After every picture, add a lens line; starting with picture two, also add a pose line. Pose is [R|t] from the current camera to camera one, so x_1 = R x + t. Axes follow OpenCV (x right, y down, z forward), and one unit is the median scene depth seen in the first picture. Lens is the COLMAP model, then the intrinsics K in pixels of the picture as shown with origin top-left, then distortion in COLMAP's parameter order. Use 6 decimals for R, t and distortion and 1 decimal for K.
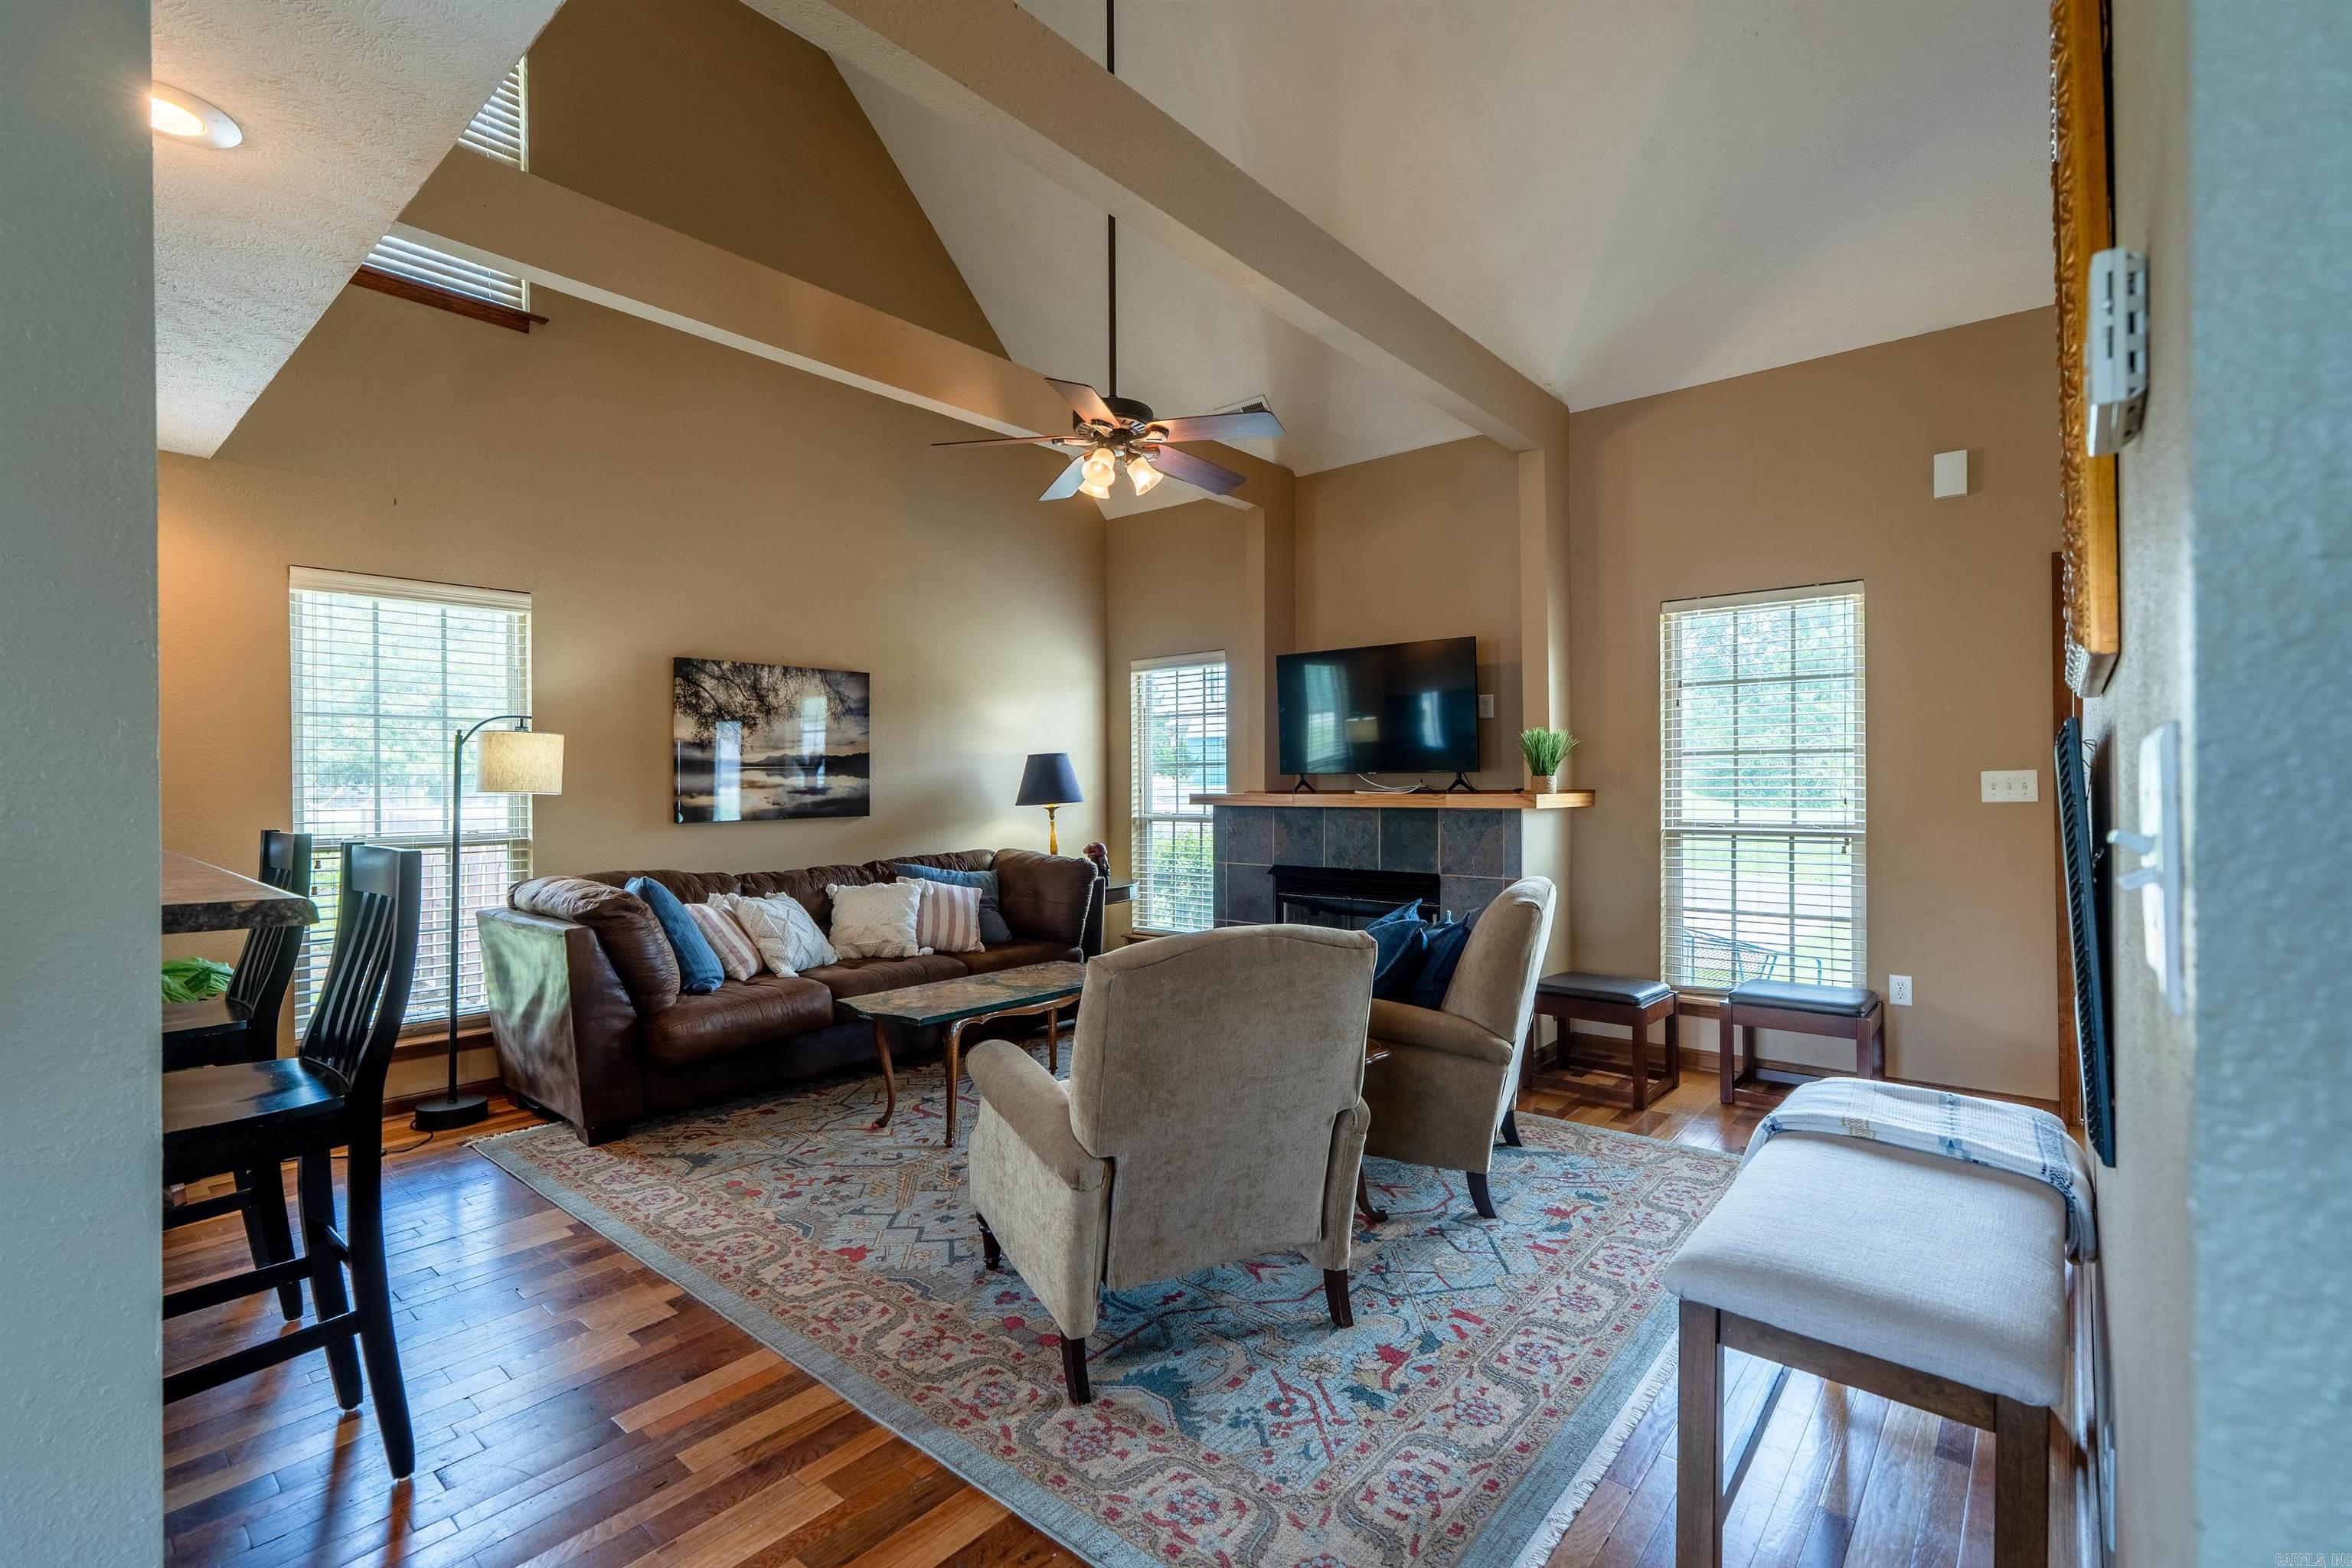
lens RADIAL K [[1057.0, 0, 1177.1], [0, 1057.0, 783.8], [0, 0, 1]] dist [-0.006017, 0.003363]
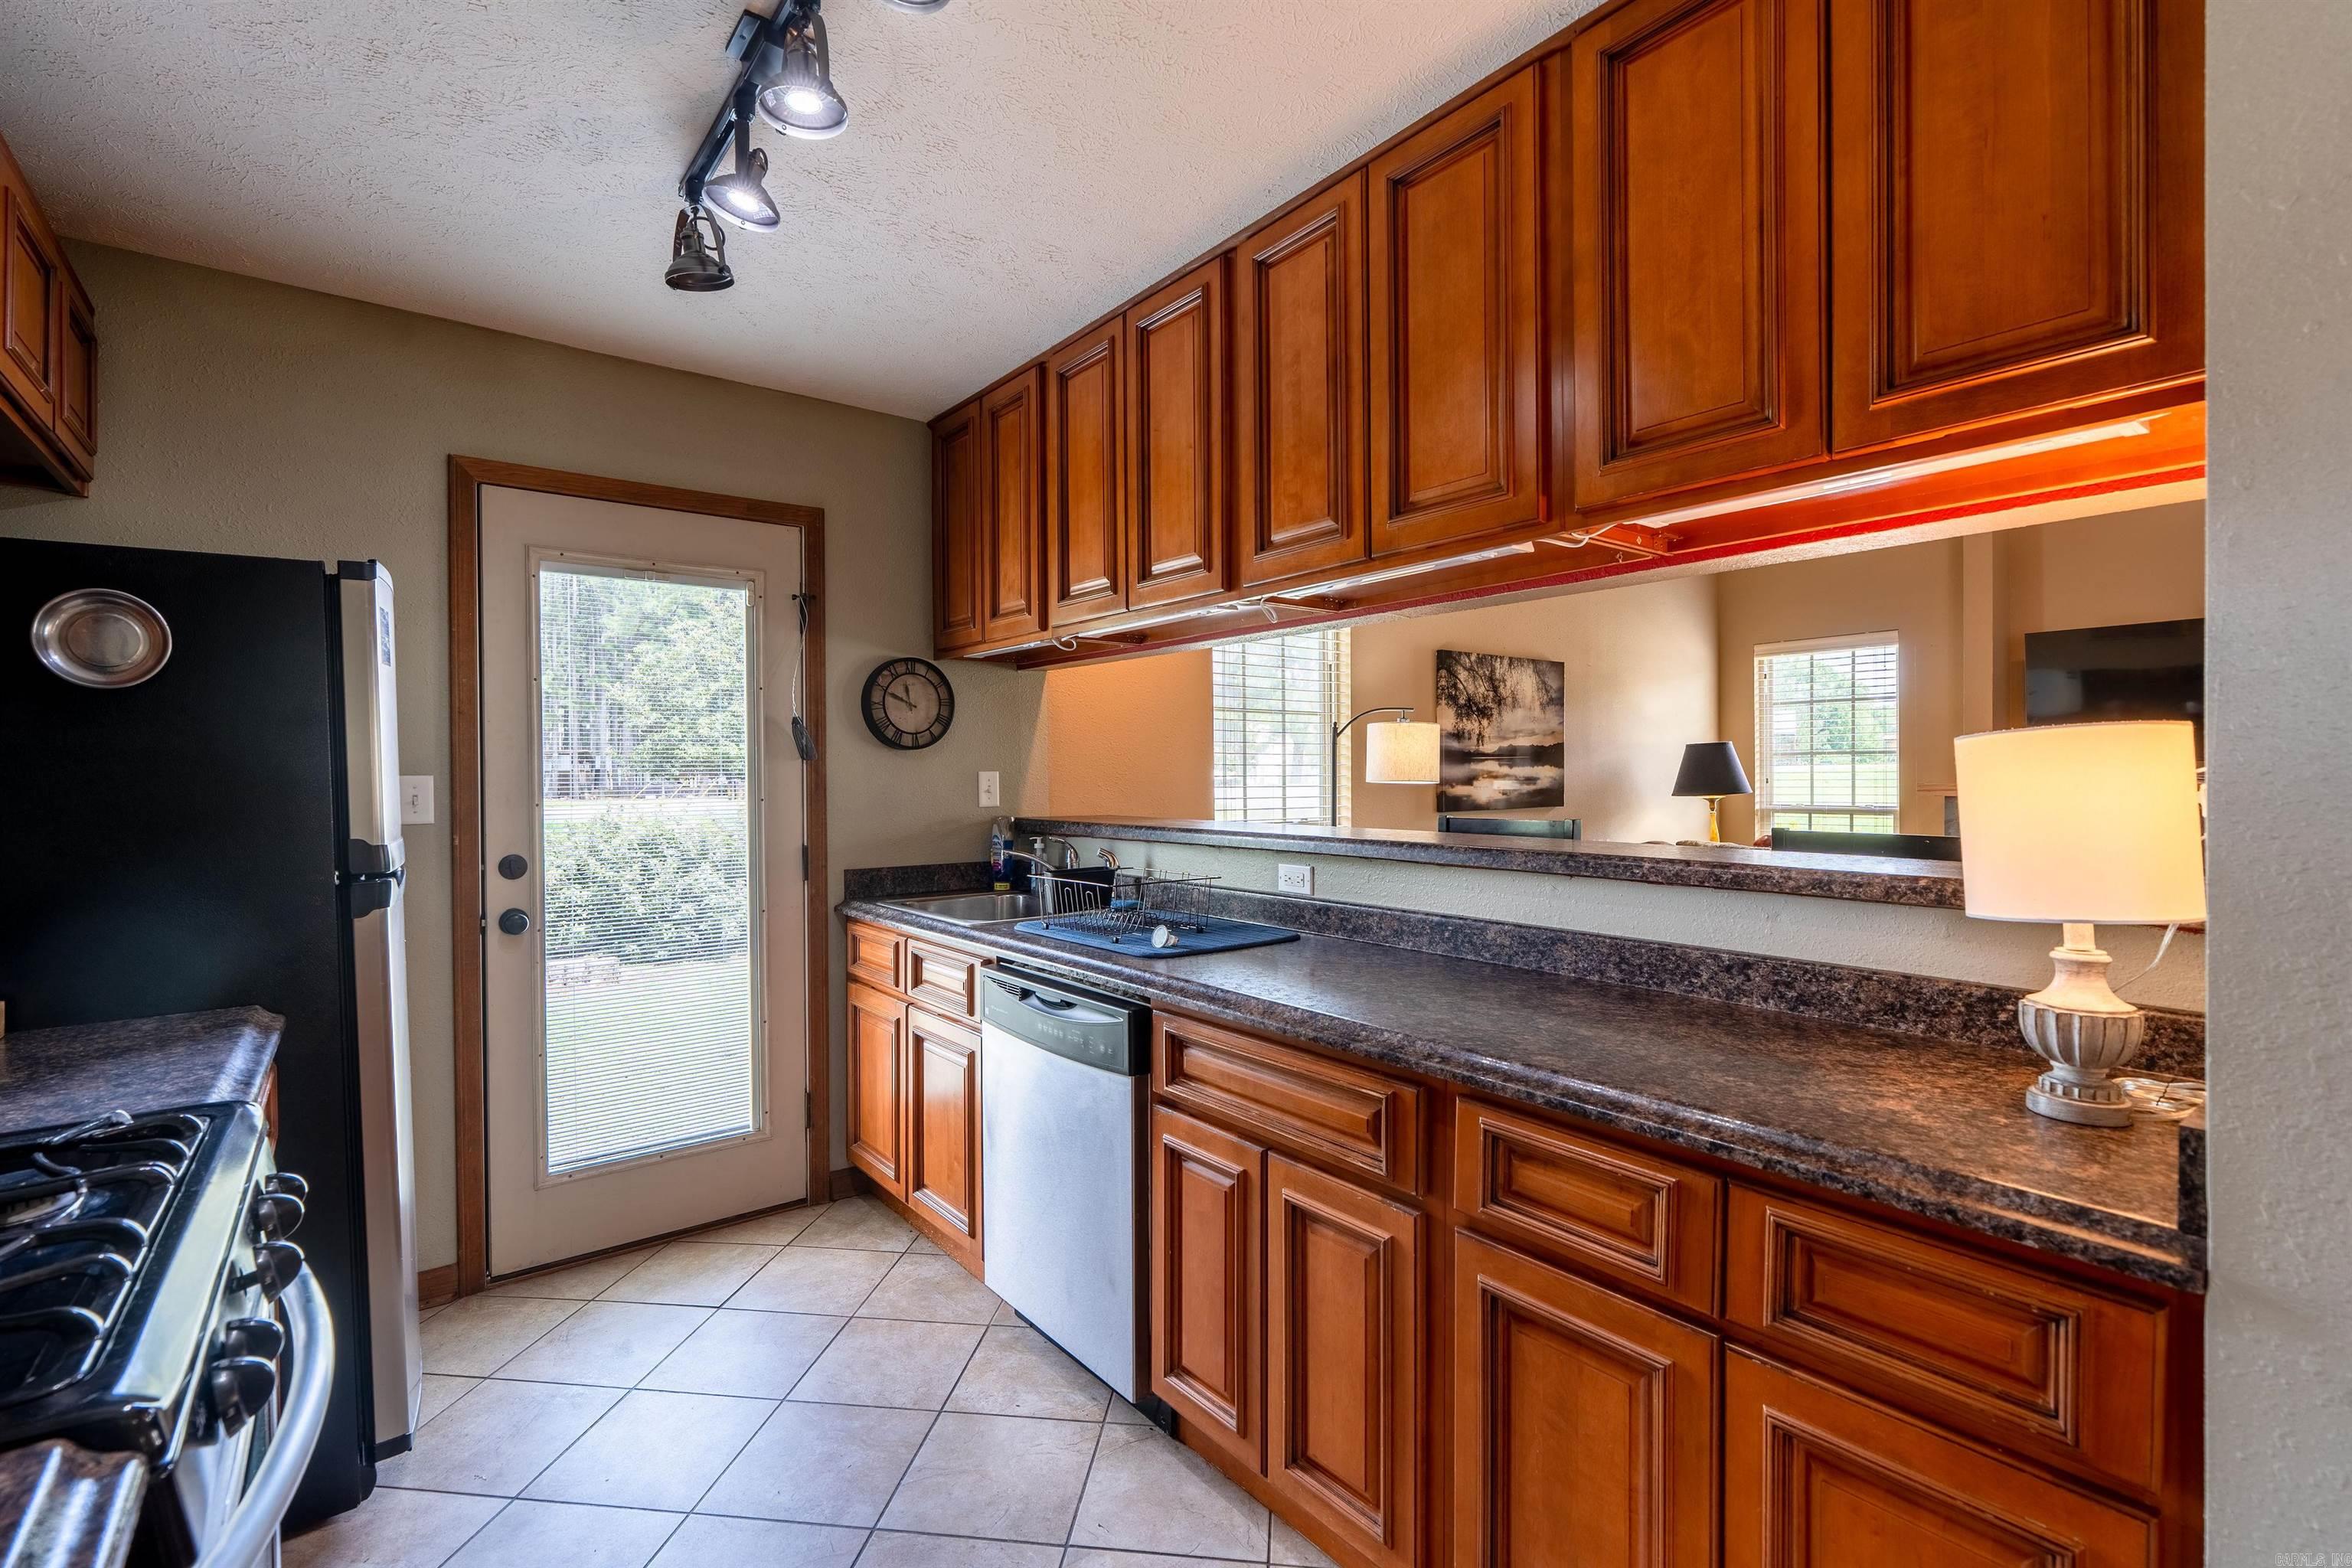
lens RADIAL K [[1057.0, 0, 1176.3], [0, 1057.0, 785.5], [0, 0, 1]] dist [-0.006017, 0.003363]
pose [[0.980185, -0.000103, -0.198082, -0.513706], [0.001802, 0.999963, 0.008398, 0.002400], [0.198074, -0.008588, 0.980149, -0.054723]]
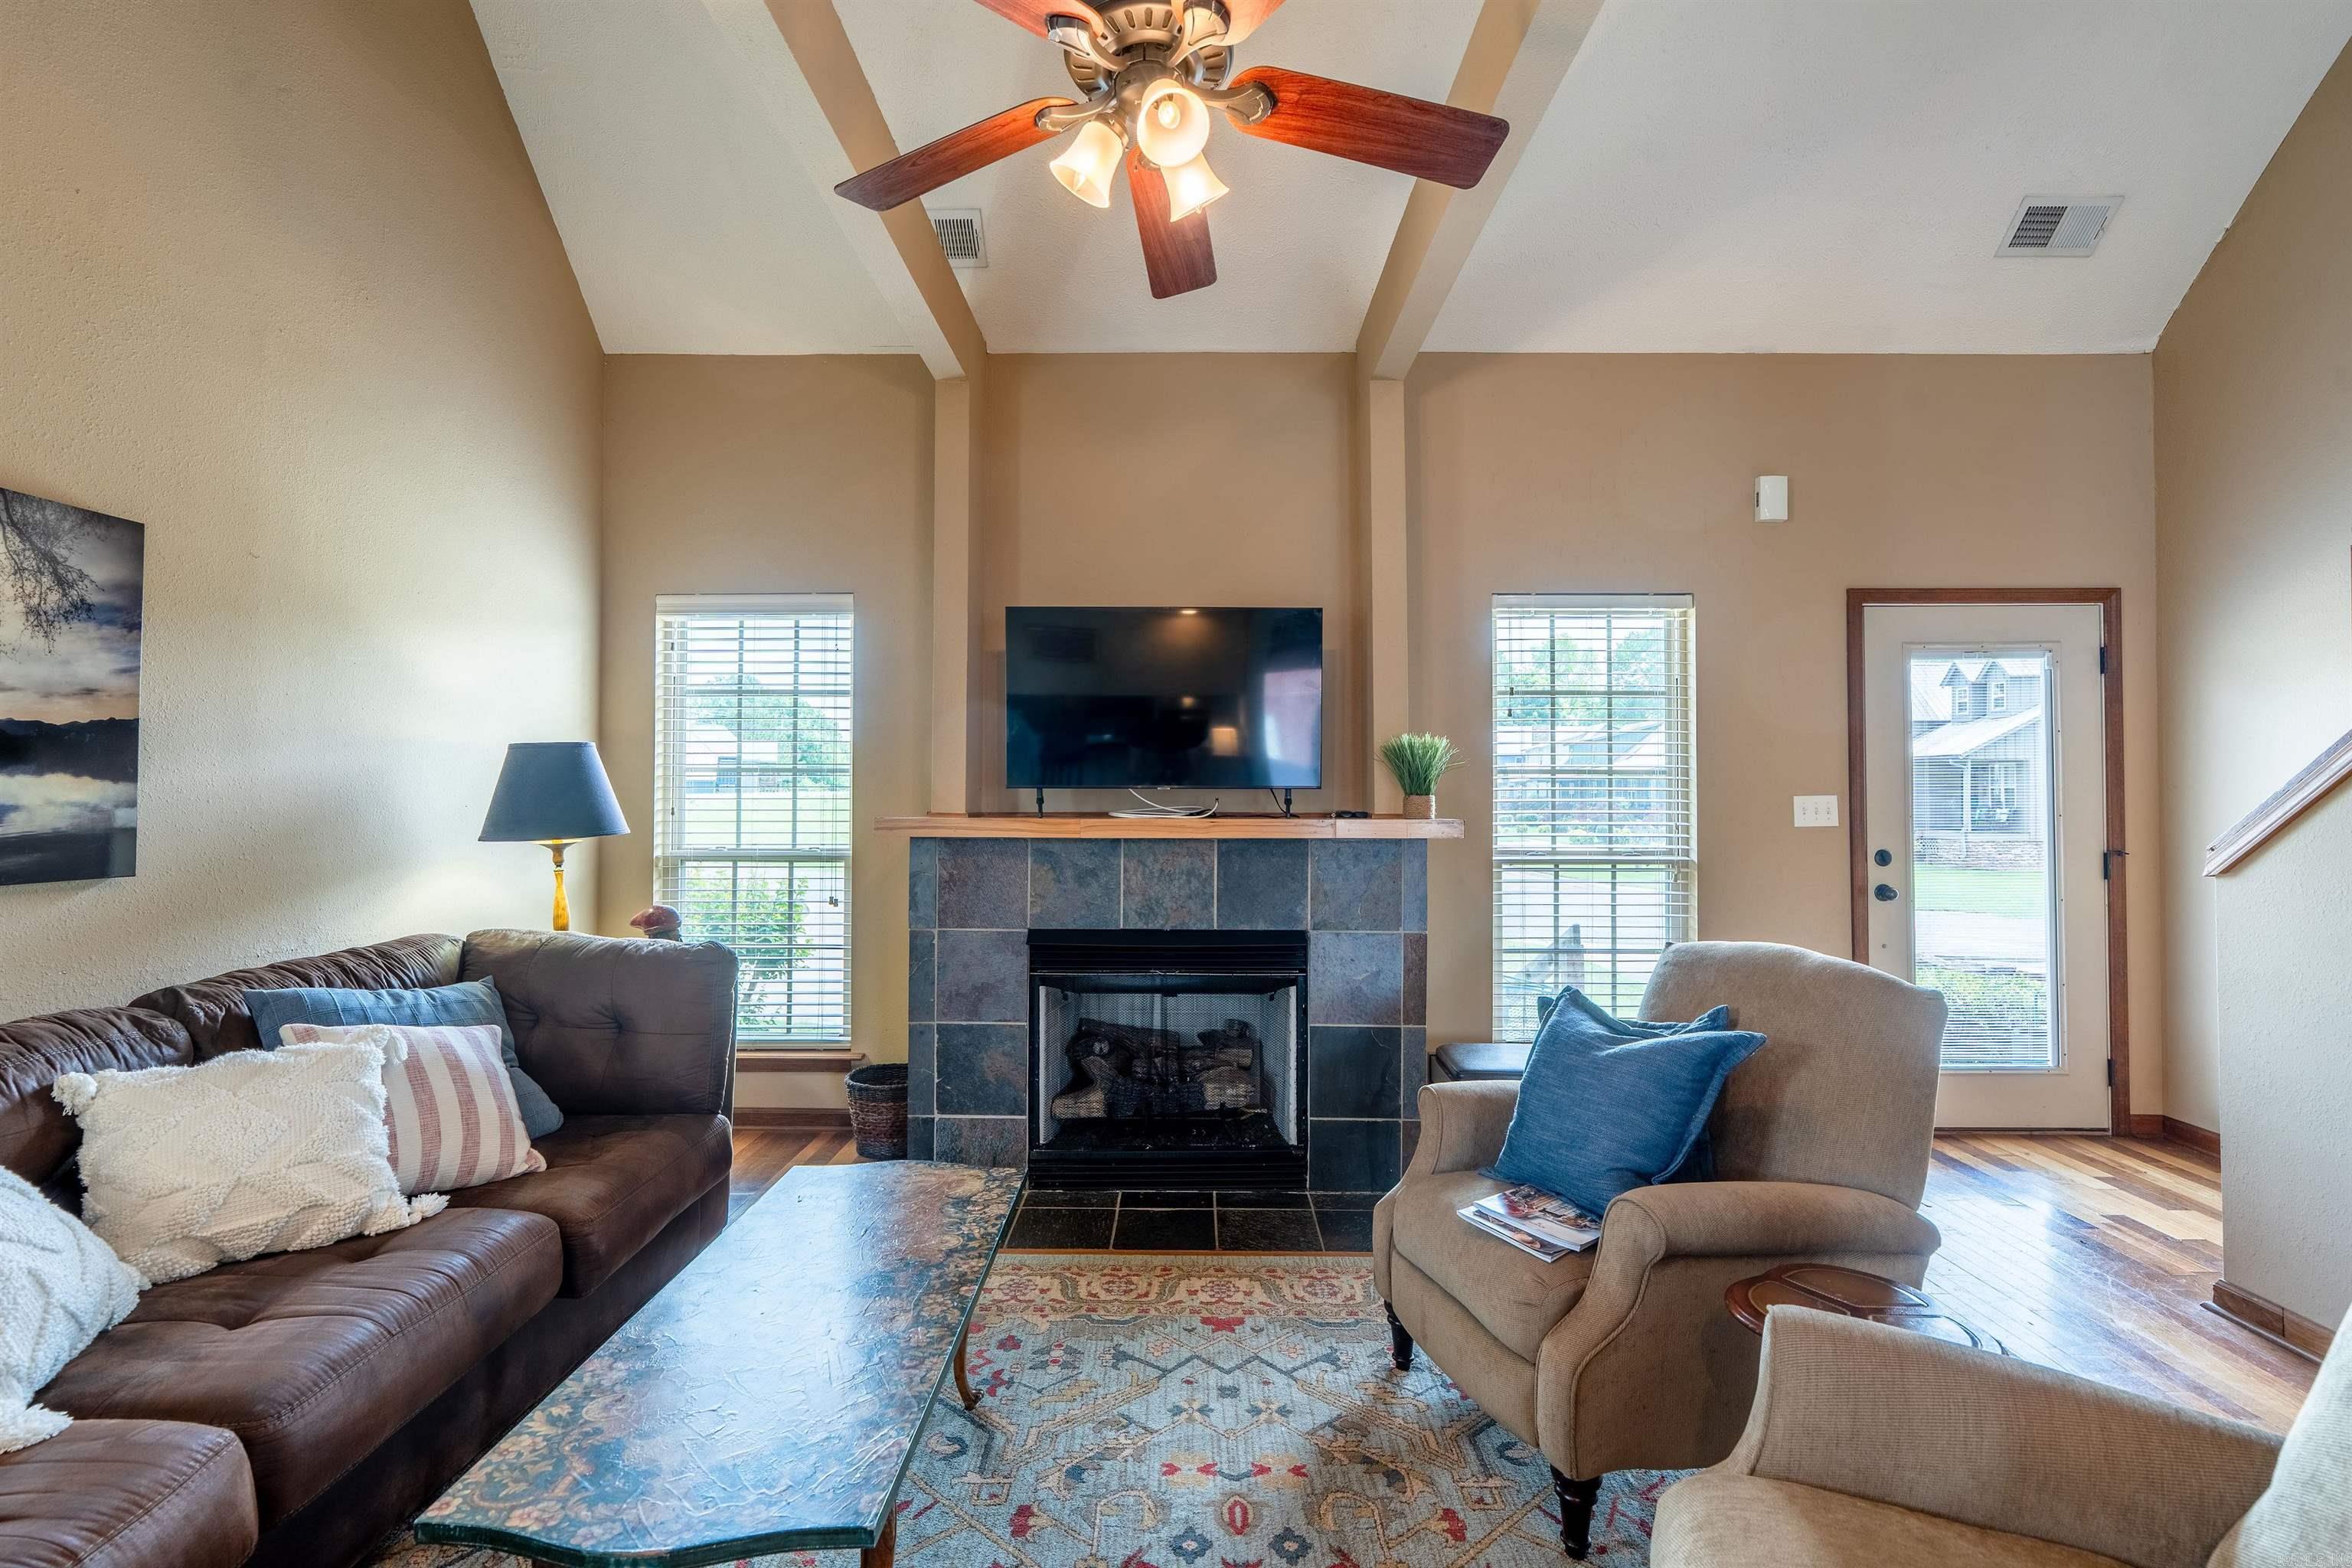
lens RADIAL K [[1057.0, 0, 1176.8], [0, 1057.0, 778.7], [0, 0, 1]] dist [-0.006017, 0.003363]
pose [[0.769743, 0.021469, 0.637993, -0.275027], [-0.007300, 0.999665, -0.024833, 0.000582], [-0.638313, 0.014458, 0.769641, 0.492232]]
